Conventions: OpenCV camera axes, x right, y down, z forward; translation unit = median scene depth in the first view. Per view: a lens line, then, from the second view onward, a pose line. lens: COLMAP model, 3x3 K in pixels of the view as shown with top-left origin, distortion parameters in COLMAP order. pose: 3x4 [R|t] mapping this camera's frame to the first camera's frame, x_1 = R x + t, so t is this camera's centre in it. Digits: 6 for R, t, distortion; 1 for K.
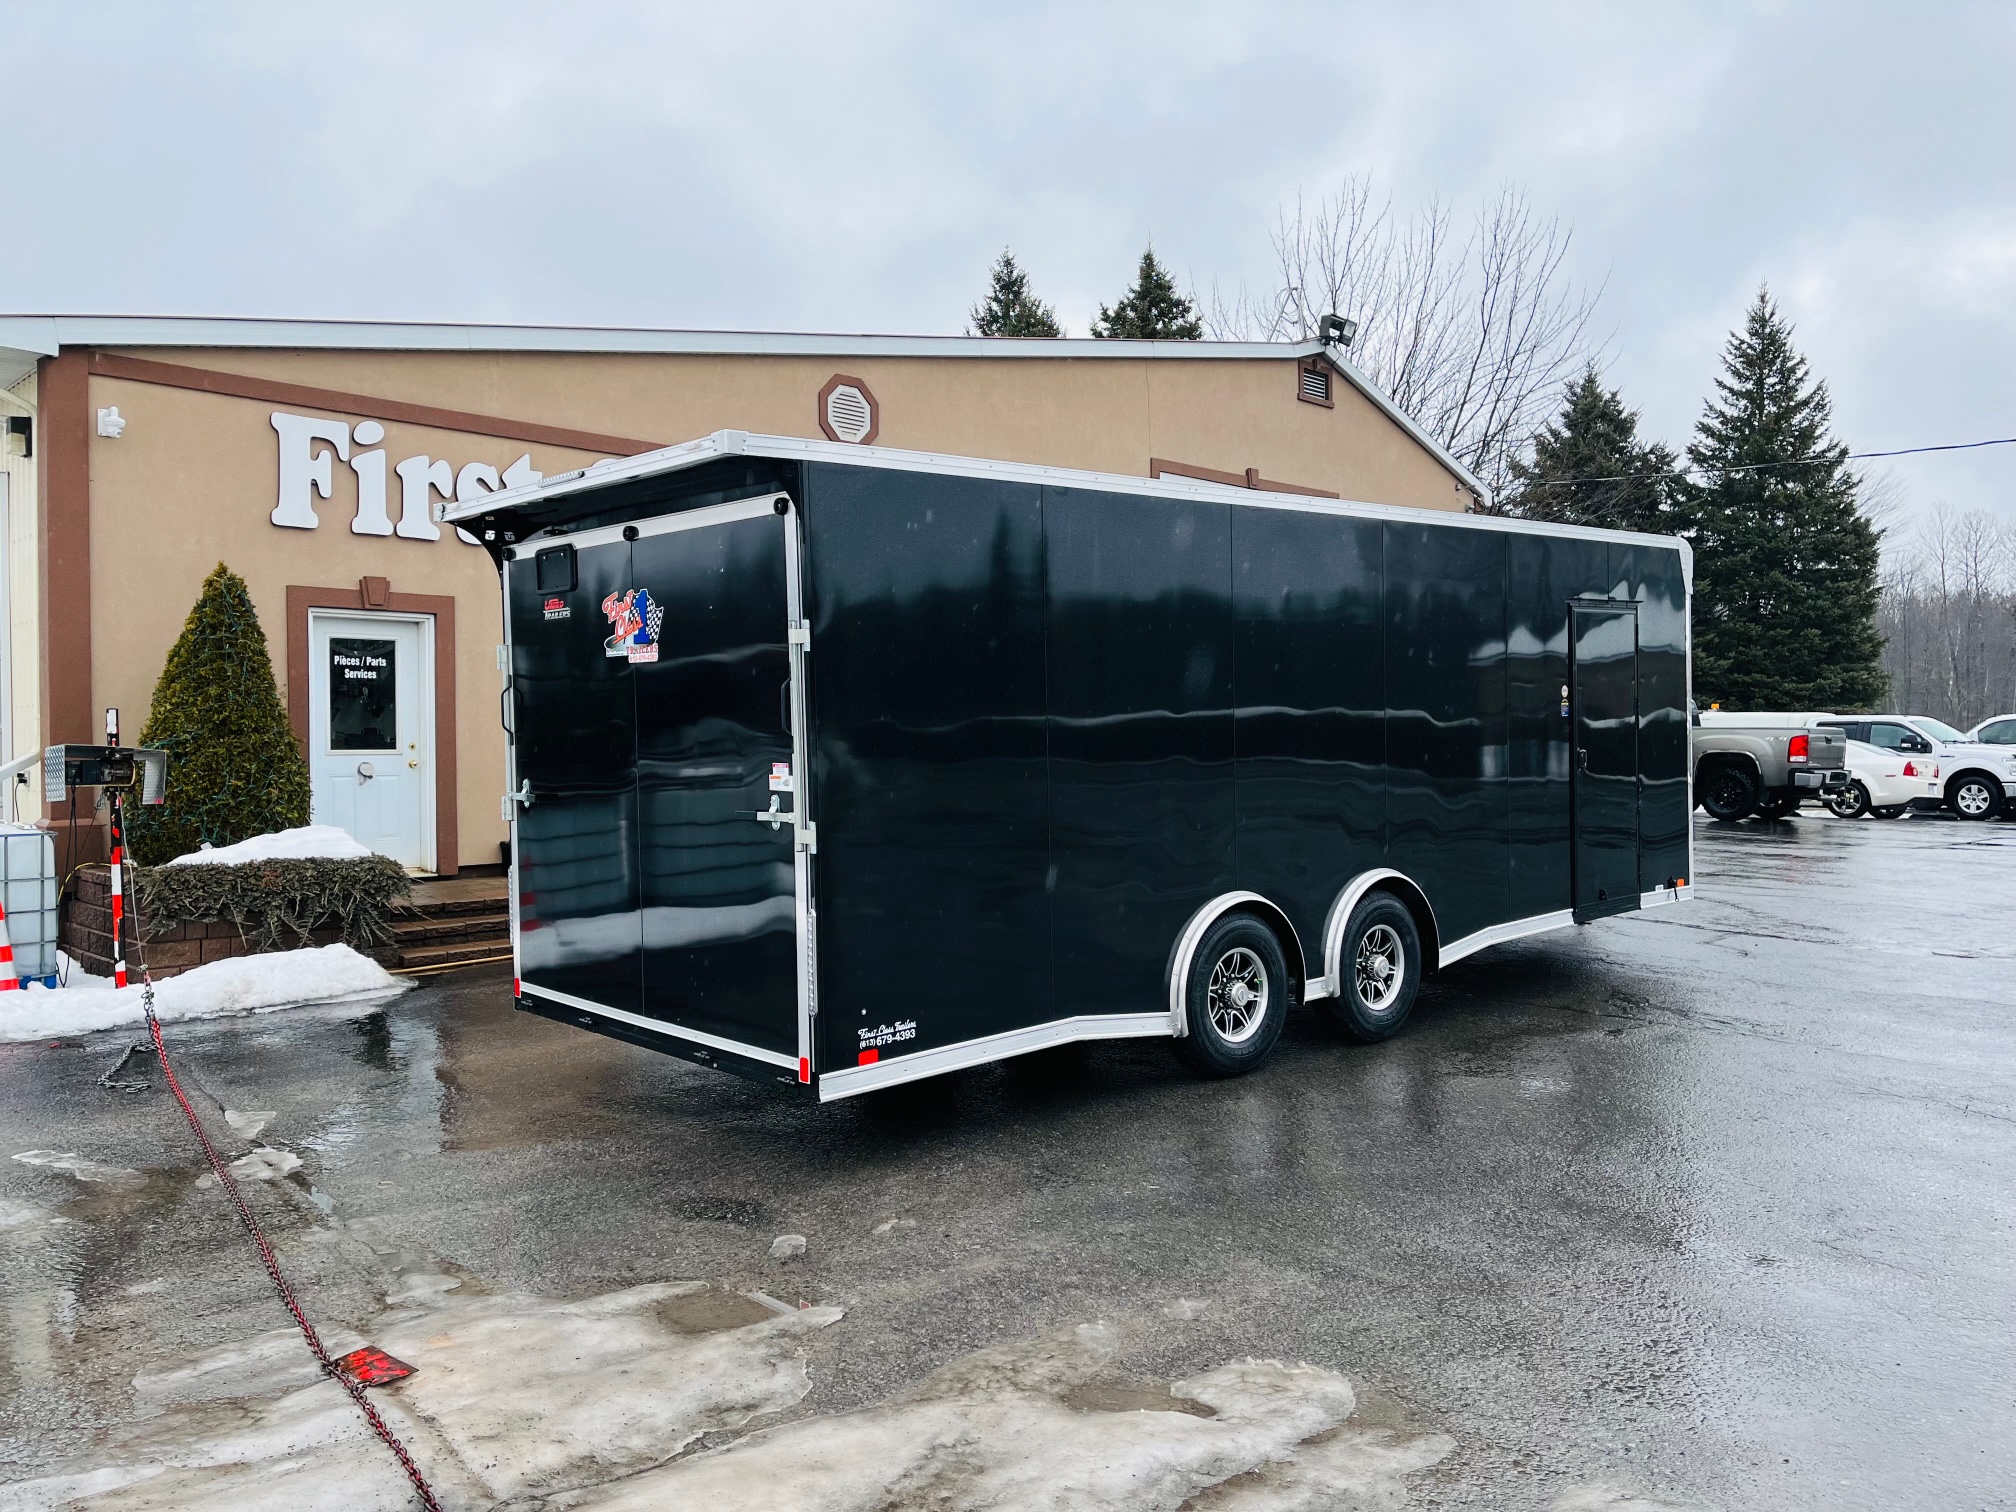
lens RADIAL K [[1545.7, 0, 993.7], [0, 1545.7, 750.7], [0, 0, 1]] dist [0.051566, -0.044557]
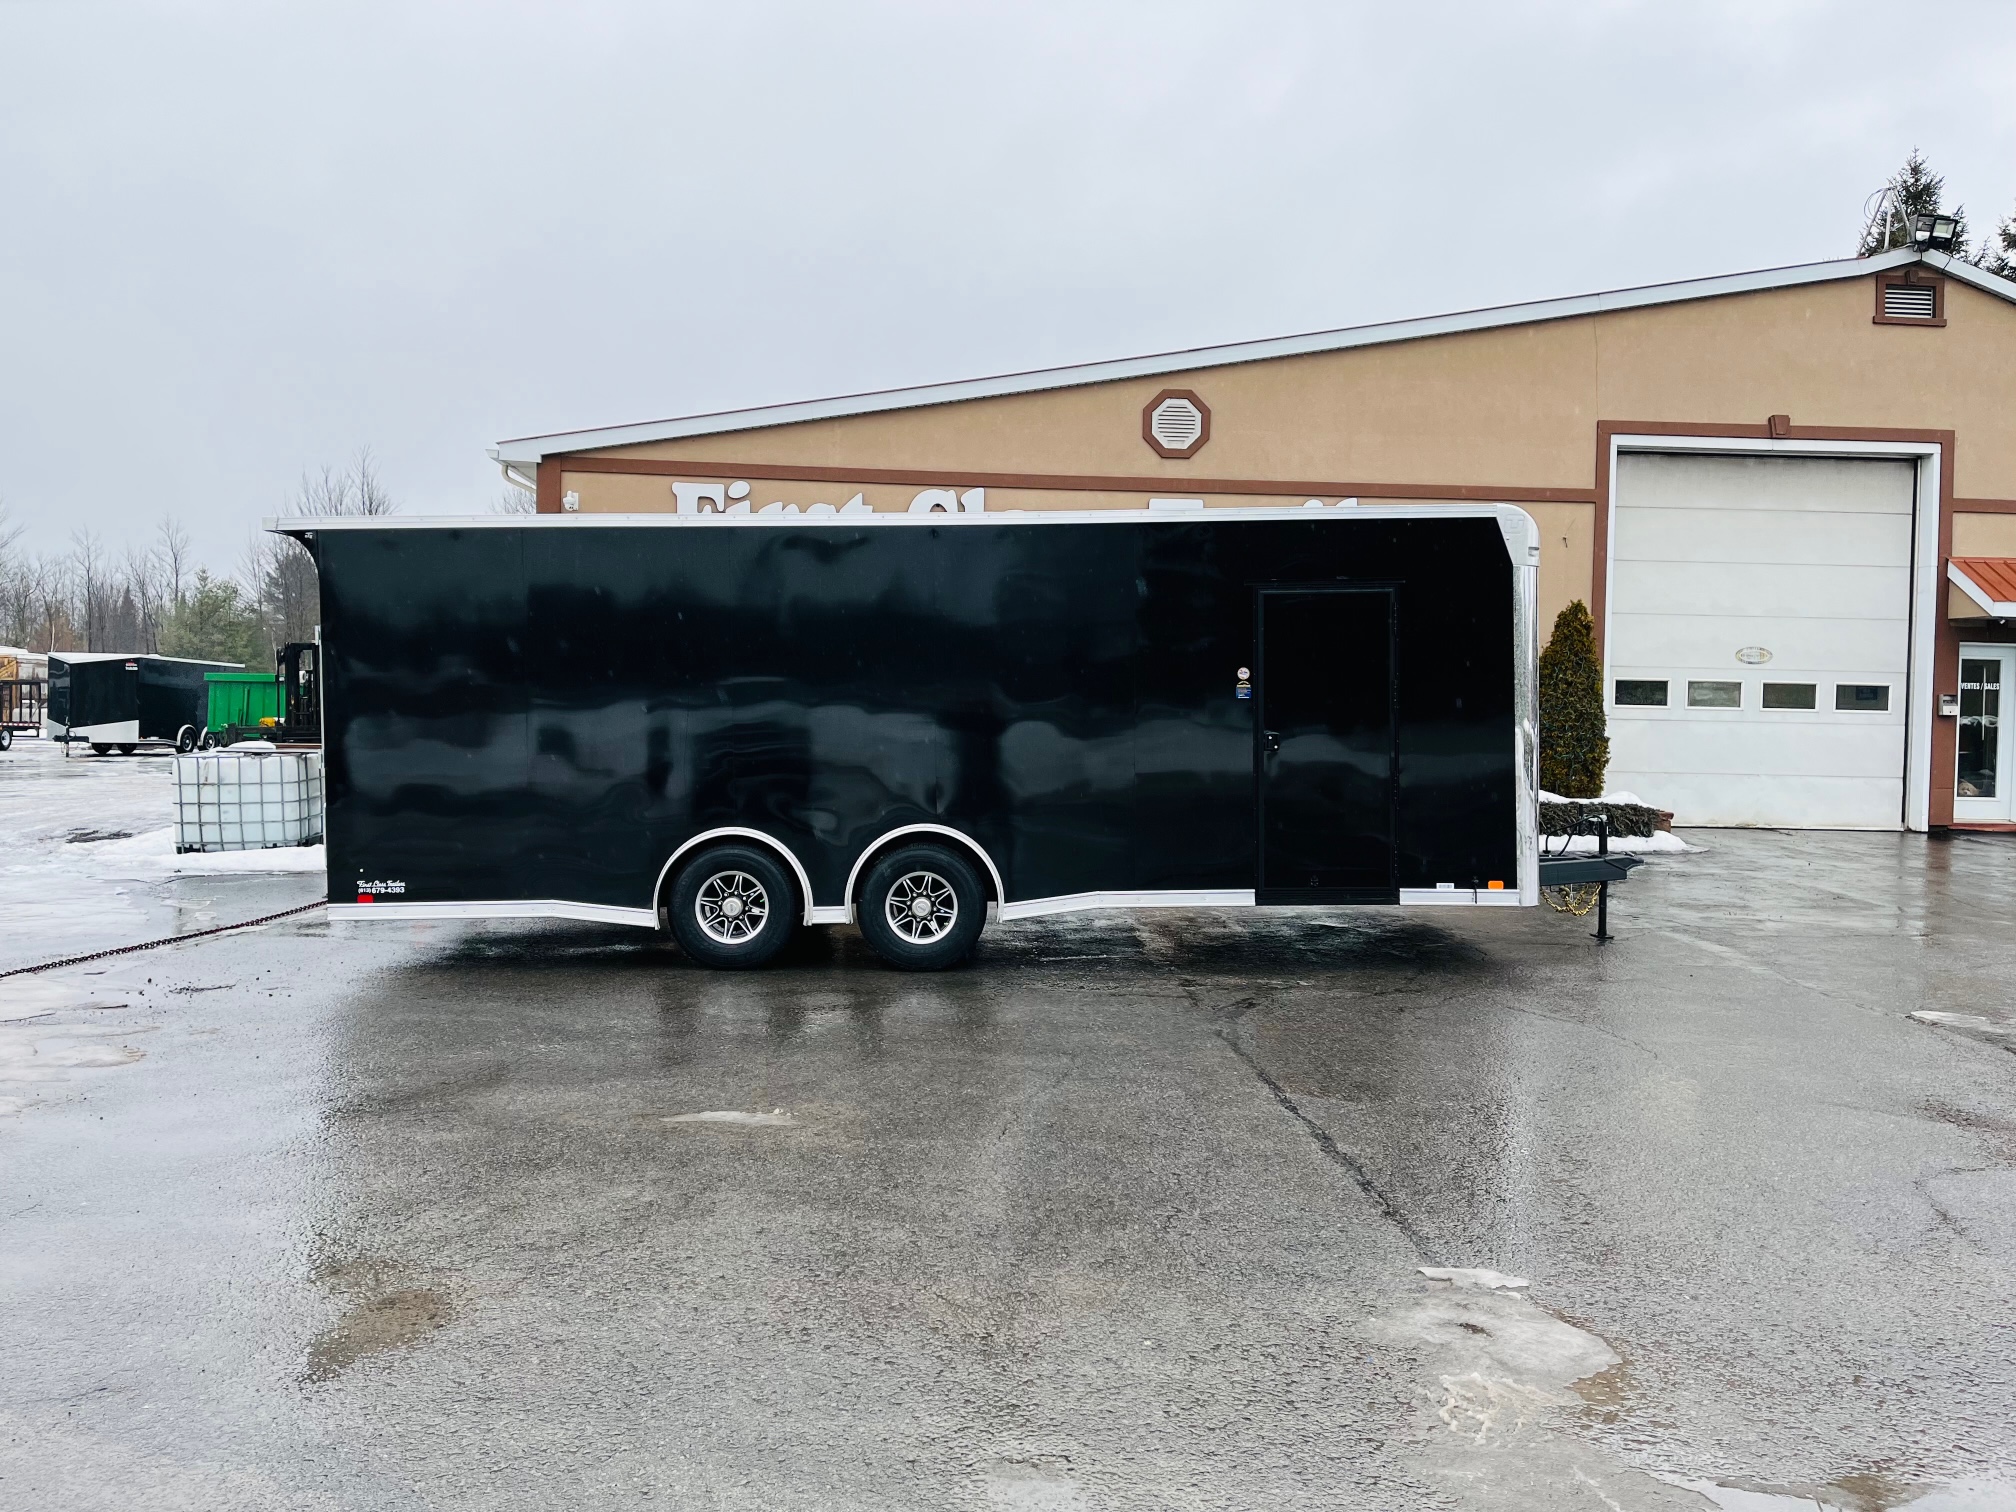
lens RADIAL K [[1545.7, 0, 993.3], [0, 1545.7, 756.9], [0, 0, 1]] dist [0.051566, -0.044557]
pose [[0.747226, 0.035737, -0.663608, 0.401533], [-0.028241, 0.999359, 0.022018, -0.000556], [0.663969, 0.002289, 0.747756, 0.063313]]
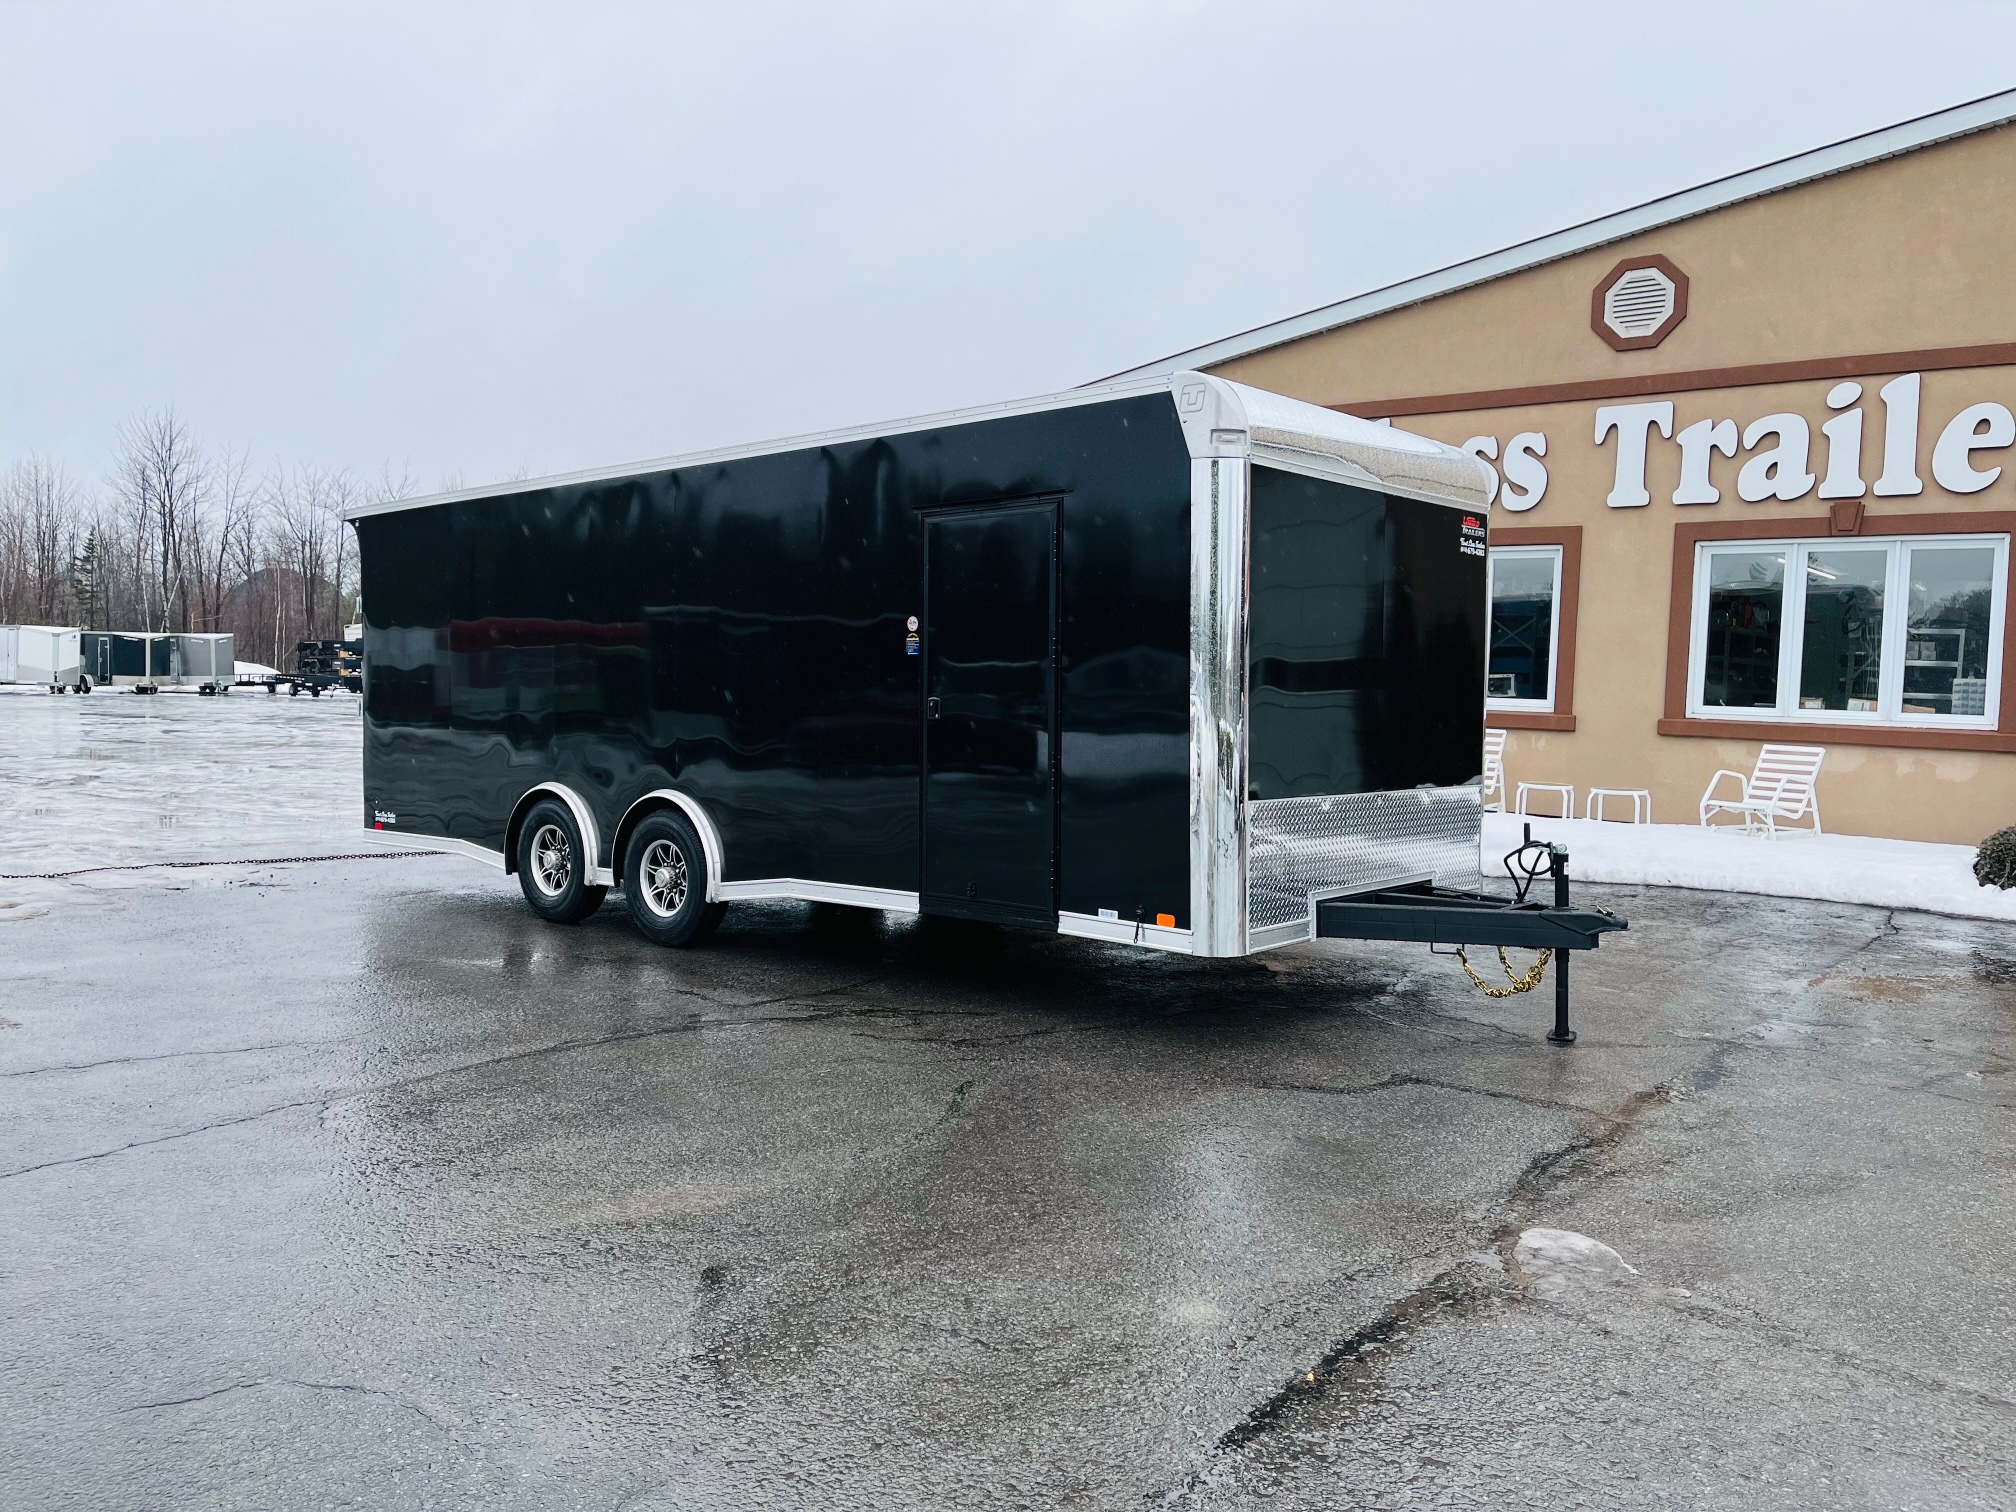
lens RADIAL K [[1545.7, 0, 997.9], [0, 1545.7, 760.5], [0, 0, 1]] dist [0.051566, -0.044557]
pose [[0.107657, 0.062223, -0.992239, 0.516351], [-0.040849, 0.997474, 0.058120, -0.006747], [0.993349, 0.034275, 0.109927, 0.421495]]
